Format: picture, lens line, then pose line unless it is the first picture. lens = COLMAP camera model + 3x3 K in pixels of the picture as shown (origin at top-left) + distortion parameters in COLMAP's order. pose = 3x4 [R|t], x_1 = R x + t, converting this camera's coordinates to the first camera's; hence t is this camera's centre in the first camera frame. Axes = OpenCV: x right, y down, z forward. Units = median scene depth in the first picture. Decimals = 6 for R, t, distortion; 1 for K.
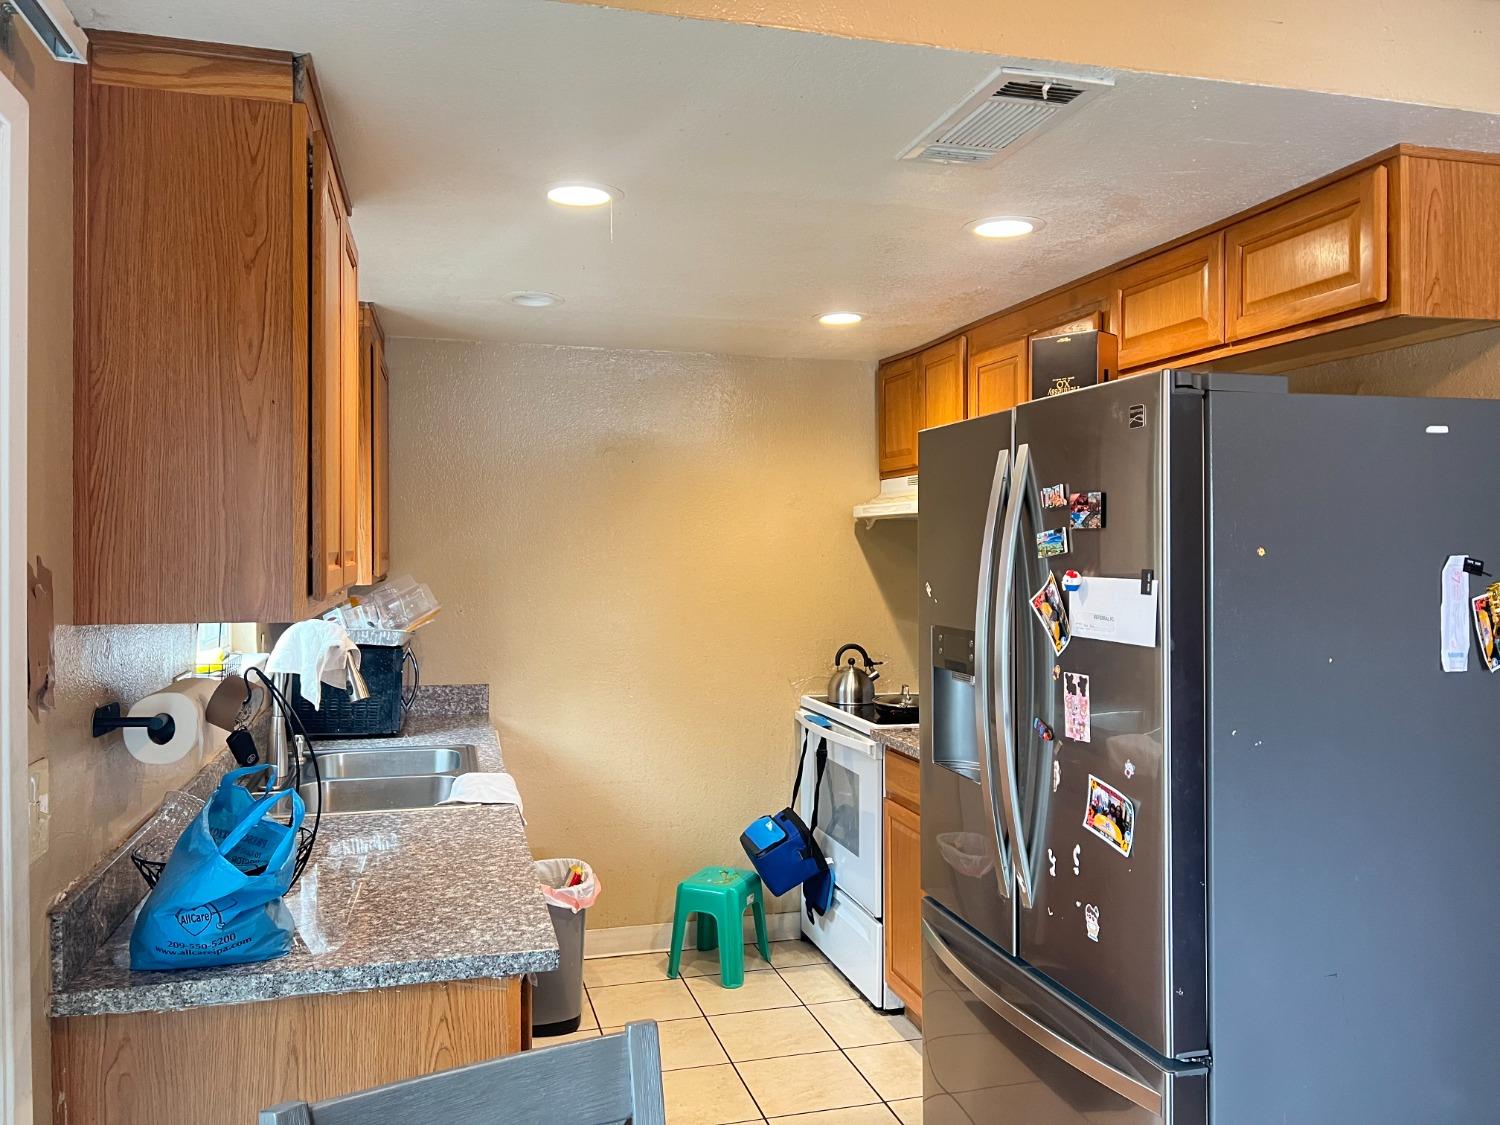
lens RADIAL K [[1118.1, 0, 747.4], [0, 1118.1, 551.9], [0, 0, 1]] dist [0.060704, -0.069091]
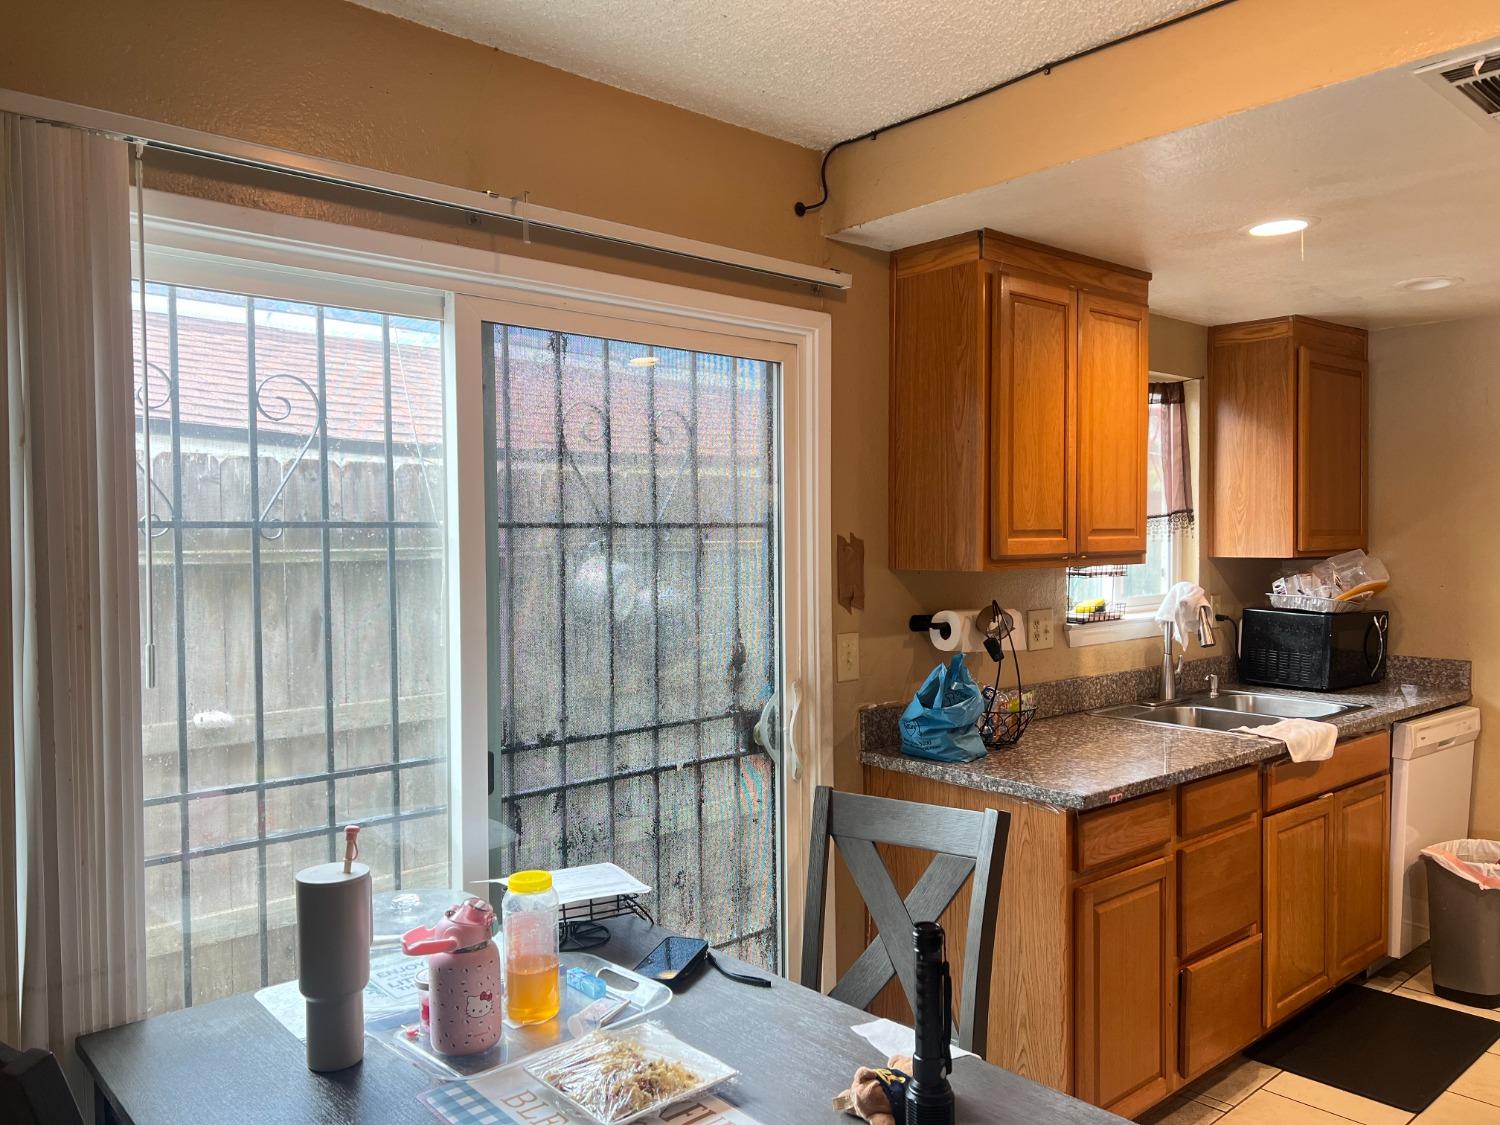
lens RADIAL K [[1118.1, 0, 758.8], [0, 1118.1, 569.0], [0, 0, 1]] dist [0.060704, -0.069091]
pose [[0.439816, 0.023029, -0.897793, 0.961405], [0.005245, 0.999588, 0.028210, 0.009864], [0.898073, -0.017117, 0.439514, -0.026438]]
